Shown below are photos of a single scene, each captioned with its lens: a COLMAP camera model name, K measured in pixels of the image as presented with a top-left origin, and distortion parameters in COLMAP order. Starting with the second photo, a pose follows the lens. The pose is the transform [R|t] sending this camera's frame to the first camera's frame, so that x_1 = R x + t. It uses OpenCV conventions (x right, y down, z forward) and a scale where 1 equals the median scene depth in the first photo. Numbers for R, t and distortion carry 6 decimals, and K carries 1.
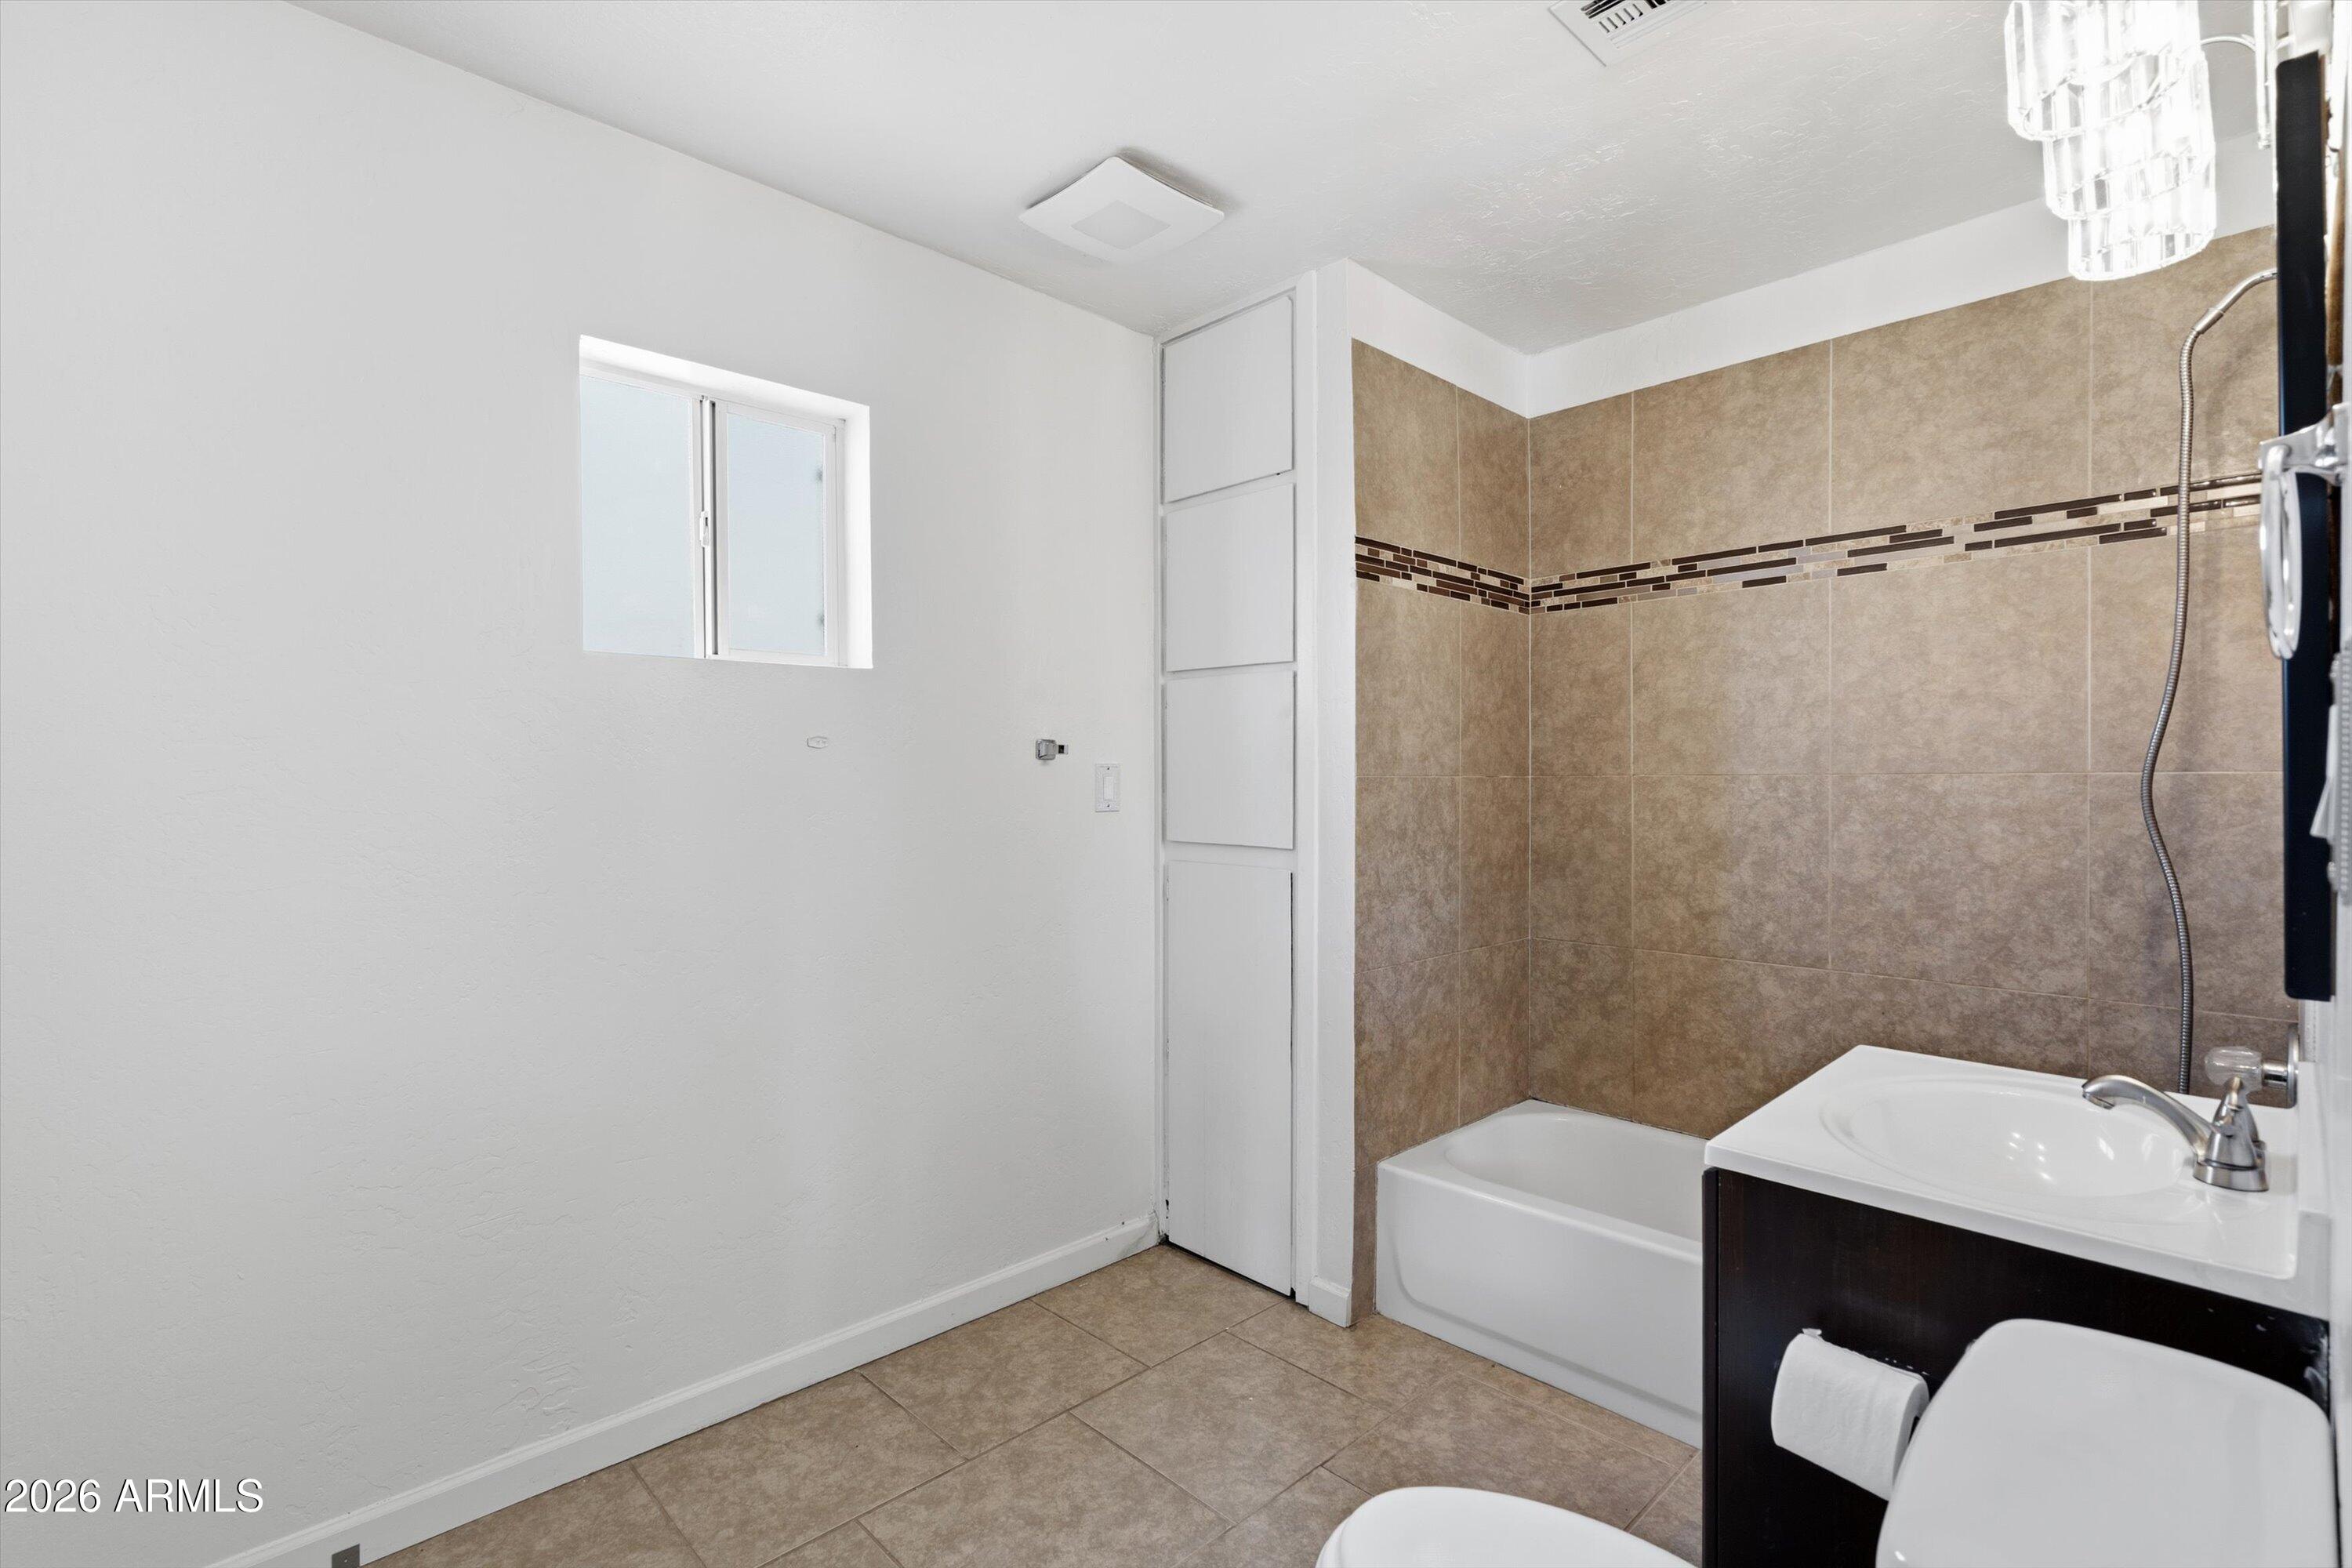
lens RADIAL K [[1064.1, 0, 1168.5], [0, 1064.1, 779.8], [0, 0, 1]] dist [-0.008209, 0.003206]
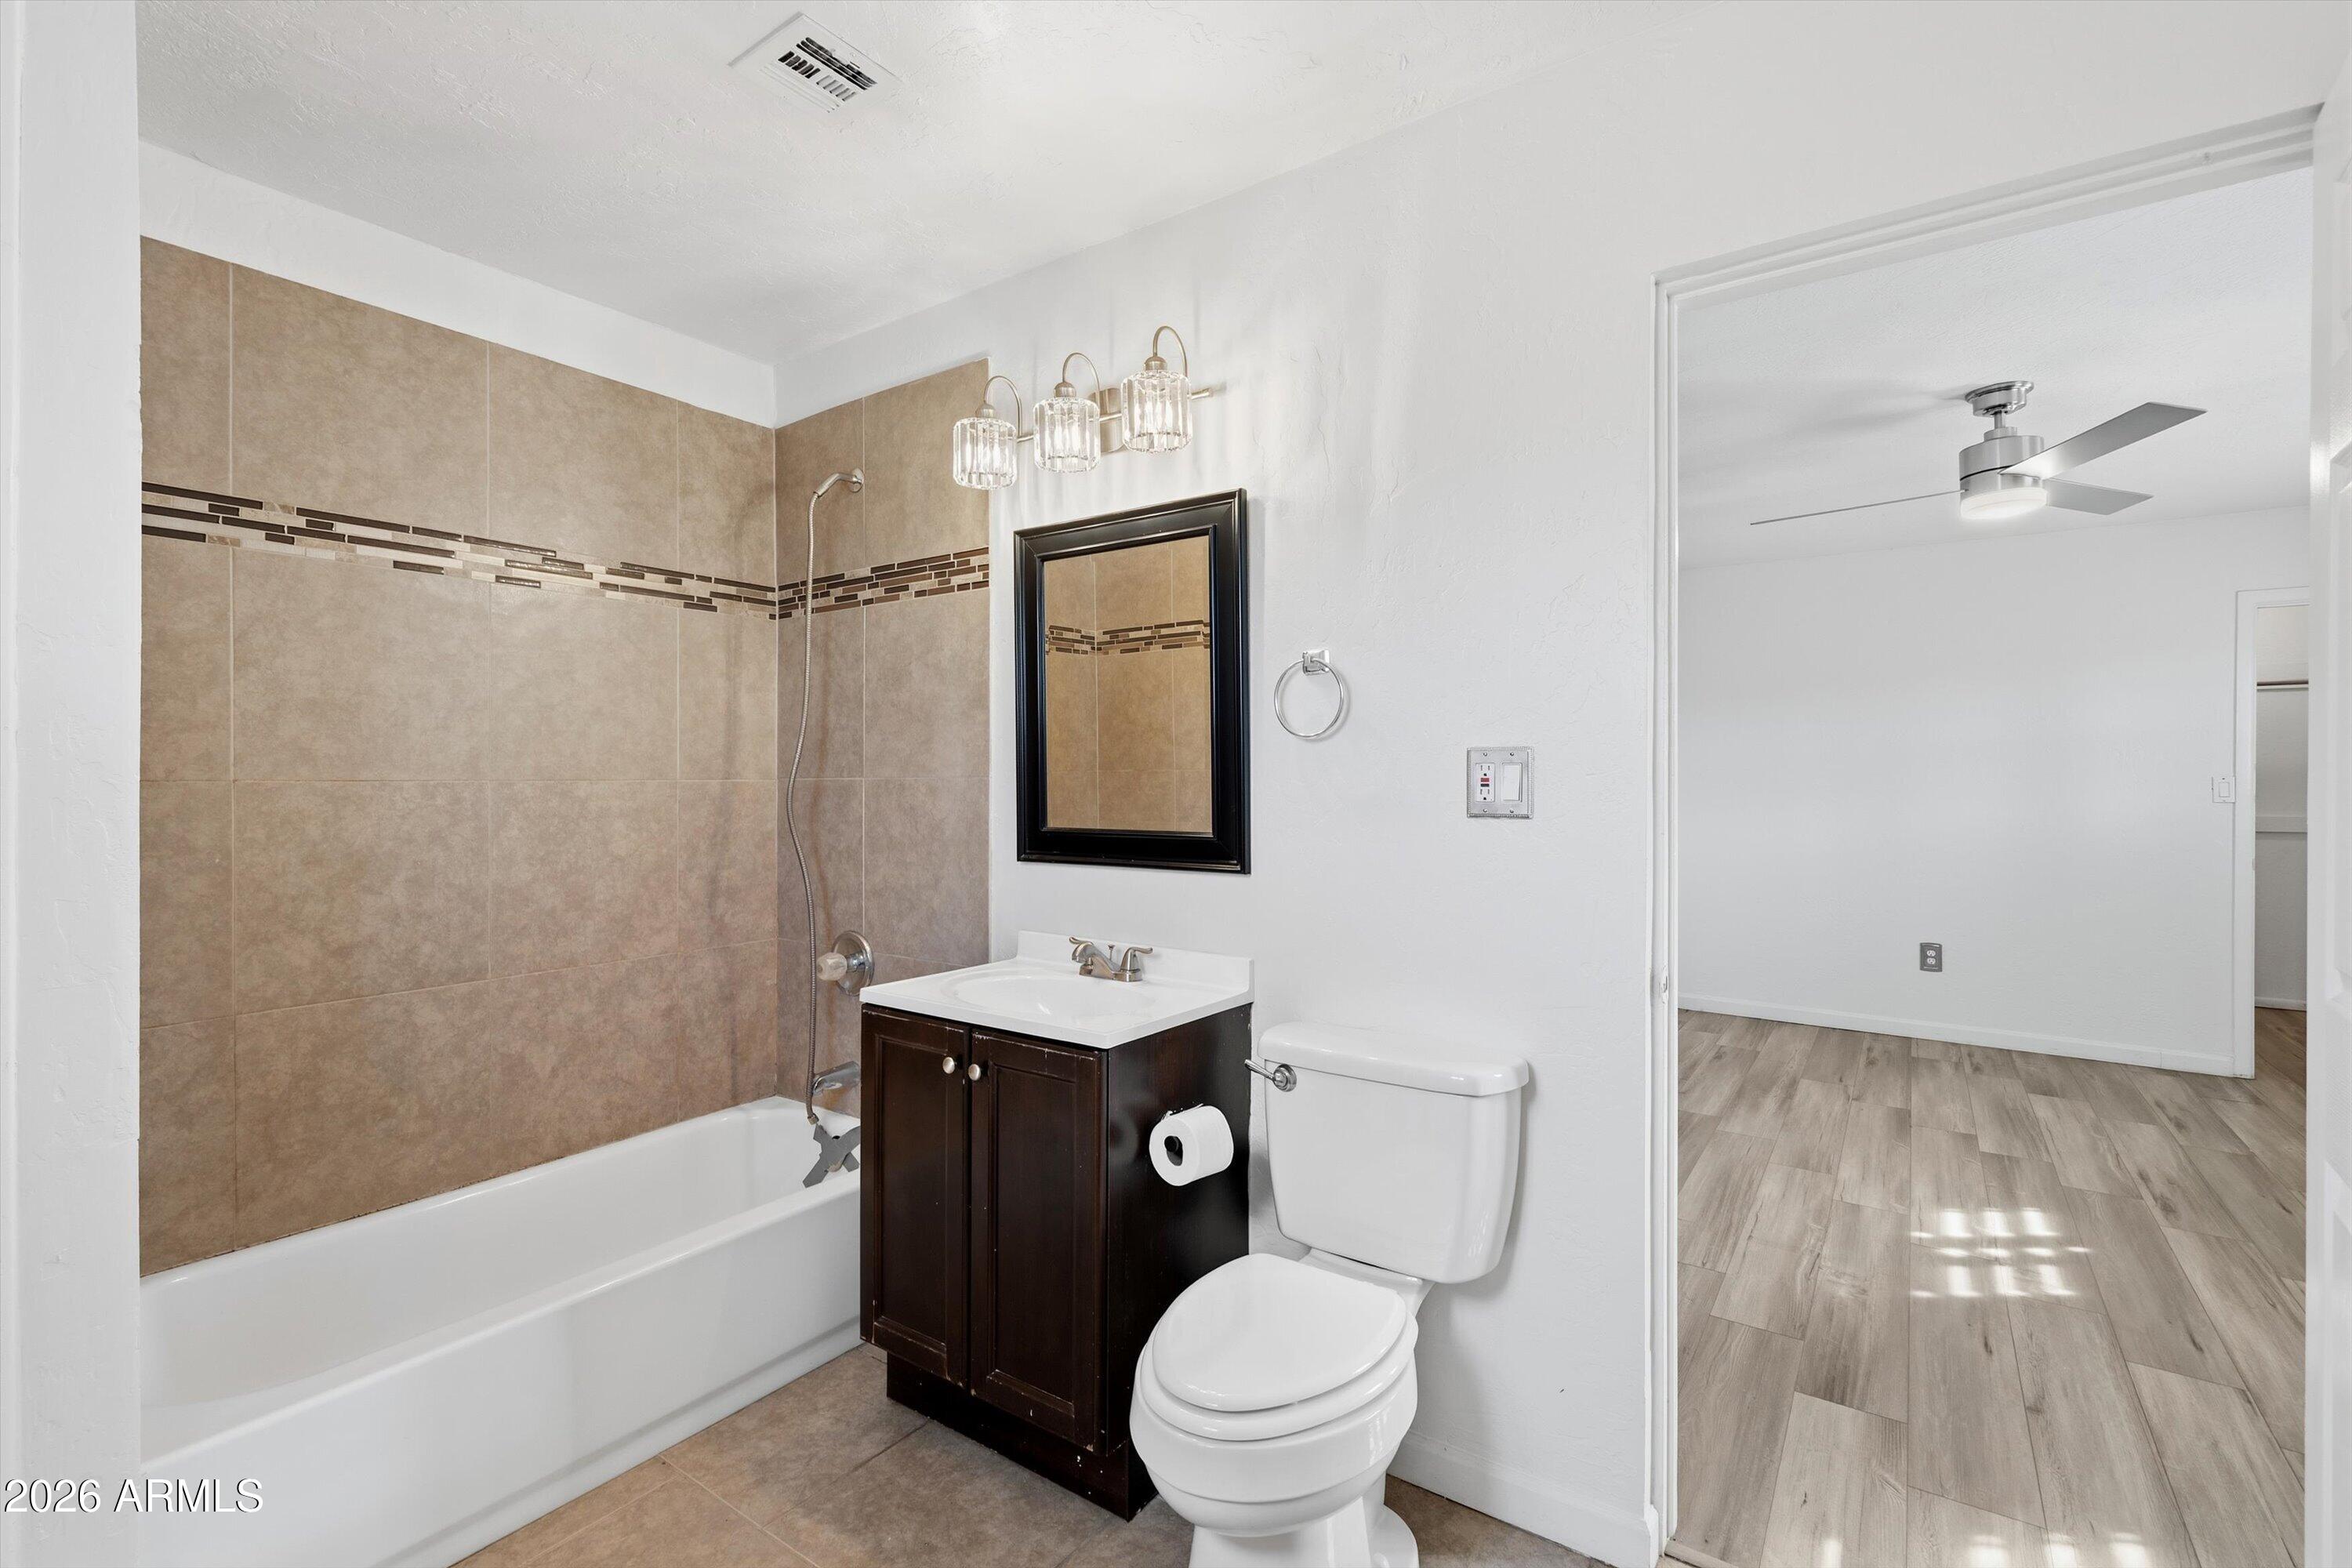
lens RADIAL K [[1064.1, 0, 1184.0], [0, 1064.1, 770.3], [0, 0, 1]] dist [-0.008209, 0.003206]
pose [[-0.205285, 0.011880, 0.978630, -0.469010], [0.002480, 0.999929, -0.011619, -0.001817], [-0.978699, 0.000042, -0.205300, 0.563102]]
